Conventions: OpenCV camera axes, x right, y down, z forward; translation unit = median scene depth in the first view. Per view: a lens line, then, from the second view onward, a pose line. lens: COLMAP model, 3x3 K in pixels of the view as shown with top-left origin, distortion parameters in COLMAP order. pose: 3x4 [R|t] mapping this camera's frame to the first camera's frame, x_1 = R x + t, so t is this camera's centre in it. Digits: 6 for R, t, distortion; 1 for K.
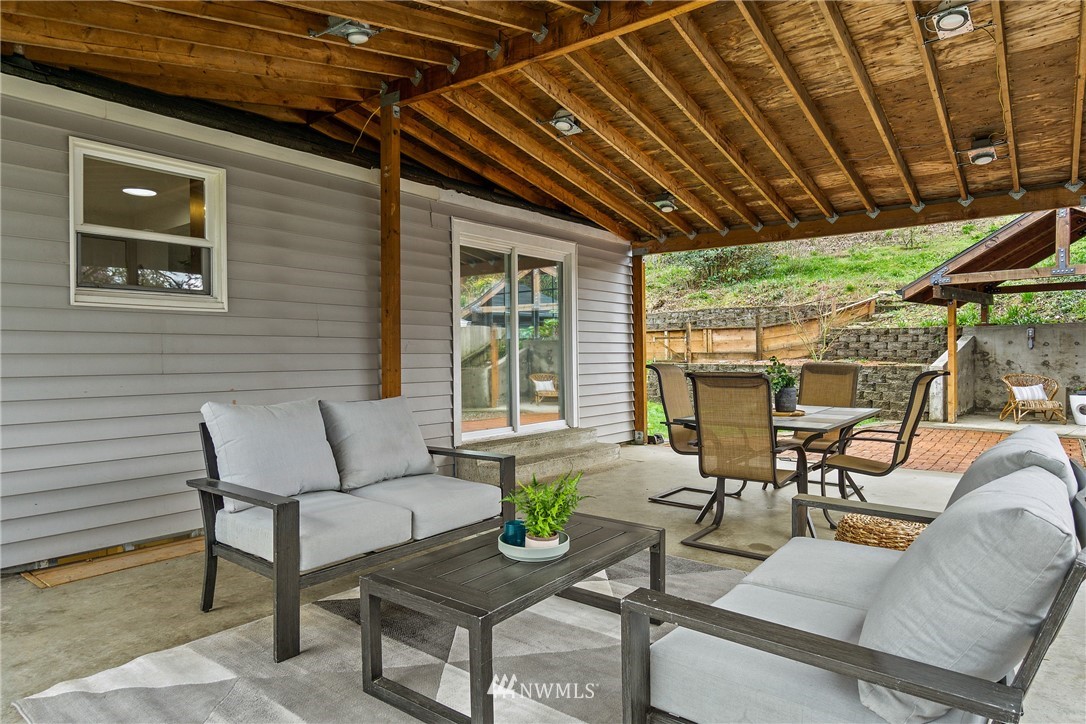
lens RADIAL K [[656.9, 0, 544.1], [0, 656.9, 361.2], [0, 0, 1]] dist [-0.001581, 0.001383]
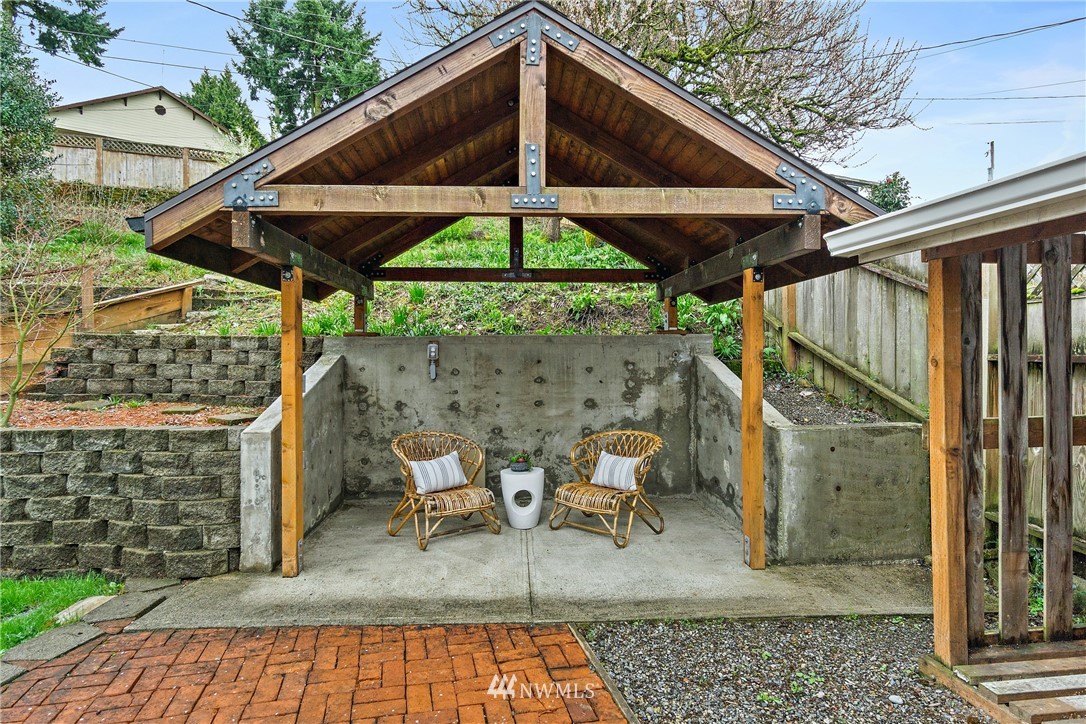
lens RADIAL K [[610.8, 0, 541.6], [0, 610.8, 355.5], [0, 0, 1]] dist [-0.004234, -0.001194]
pose [[0.633757, 0.010567, 0.773460, 0.386576], [0.007727, 0.999770, -0.019990, -0.027744], [-0.773493, 0.018646, 0.633530, 0.580692]]
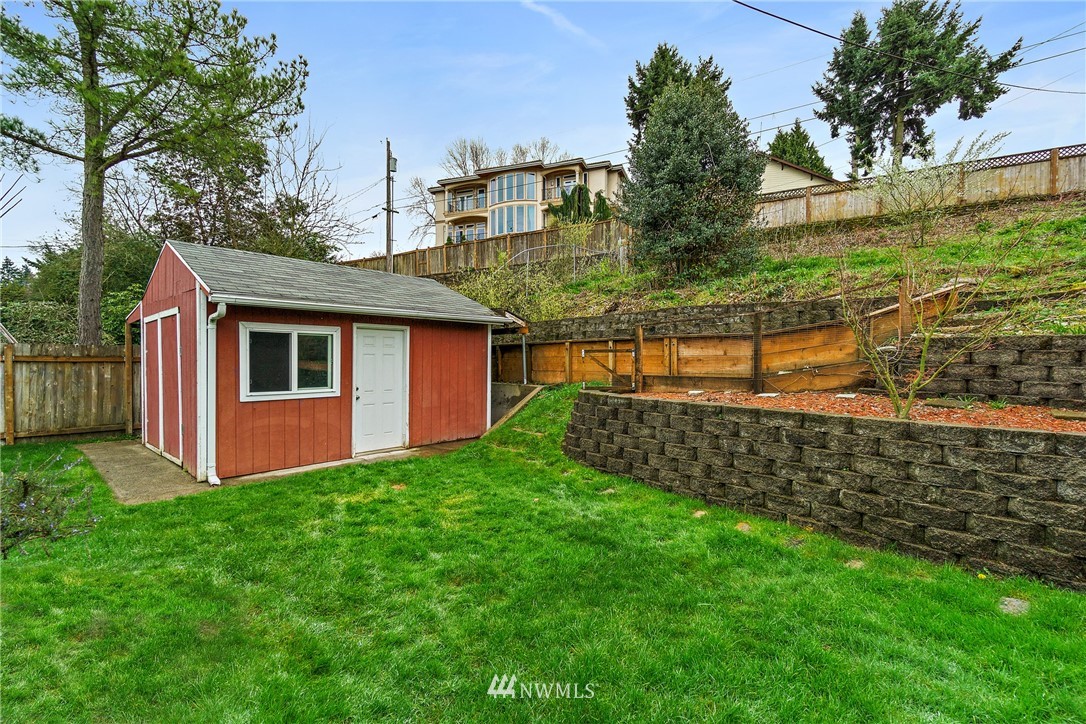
lens RADIAL K [[488.2, 0, 540.2], [0, 488.2, 364.8], [0, 0, 1]] dist [0.000052, -0.000155]
pose [[0.999239, 0.012094, -0.037079, 0.199189], [-0.012192, 0.999923, -0.002415, -0.028180], [0.037047, 0.002866, 0.999309, 0.741132]]
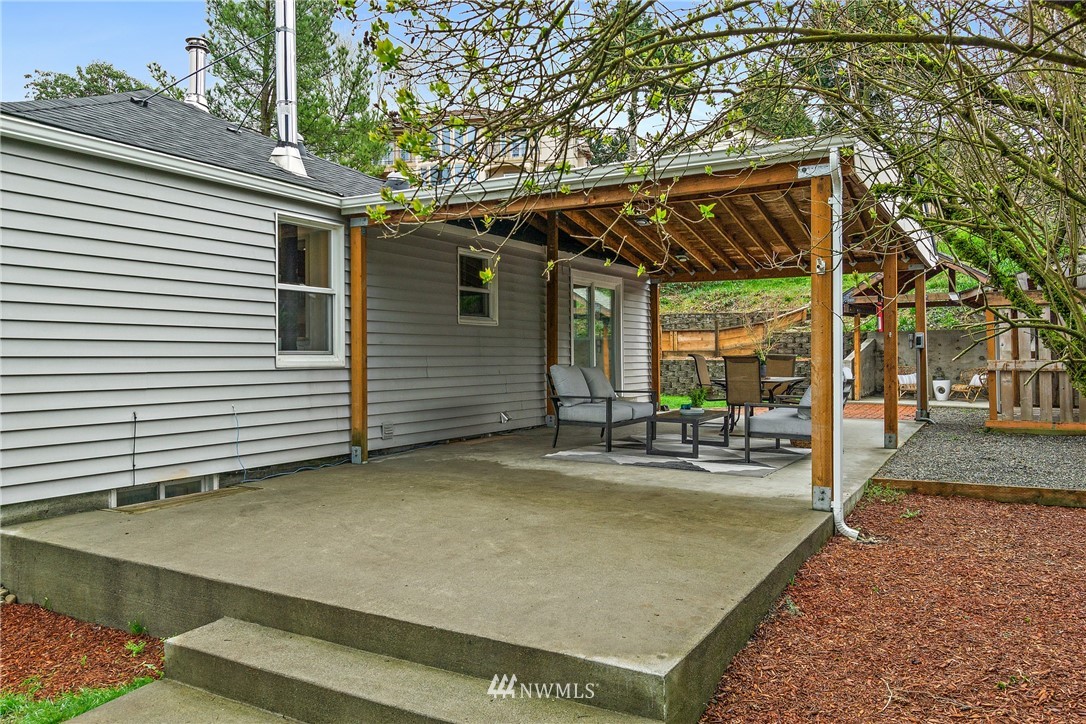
lens RADIAL K [[768.4, 0, 543.7], [0, 768.4, 349.9], [0, 0, 1]] dist [-0.005972, -0.001614]
pose [[0.991173, 0.005486, 0.132463, -0.241812], [-0.003190, 0.999841, -0.017538, 0.014828], [-0.132538, 0.016961, 0.991033, -0.496381]]
